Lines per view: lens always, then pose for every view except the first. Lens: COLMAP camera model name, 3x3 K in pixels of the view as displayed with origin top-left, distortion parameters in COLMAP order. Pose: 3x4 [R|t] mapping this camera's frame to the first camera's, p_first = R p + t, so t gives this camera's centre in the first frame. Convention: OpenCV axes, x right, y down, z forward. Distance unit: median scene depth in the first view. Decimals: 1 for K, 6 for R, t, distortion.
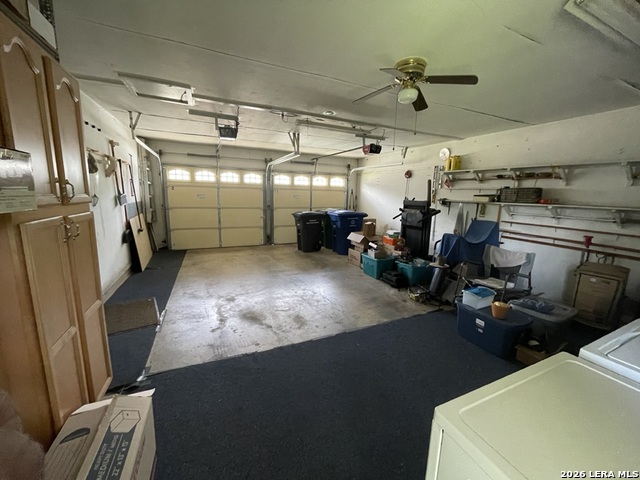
lens RADIAL K [[257.7, 0, 323.0], [0, 257.7, 240.1], [0, 0, 1]] dist [-0.001937, -0.000225]
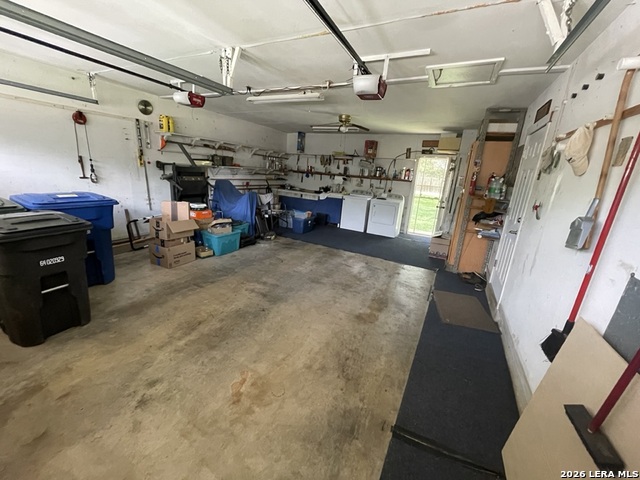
lens RADIAL K [[257.7, 0, 320.8], [0, 257.7, 238.8], [0, 0, 1]] dist [-0.001937, -0.000225]
pose [[-0.614420, -0.278429, 0.738218, -0.923920], [0.049592, 0.920183, 0.388335, -0.339939], [-0.787419, 0.275210, -0.551571, 1.638912]]
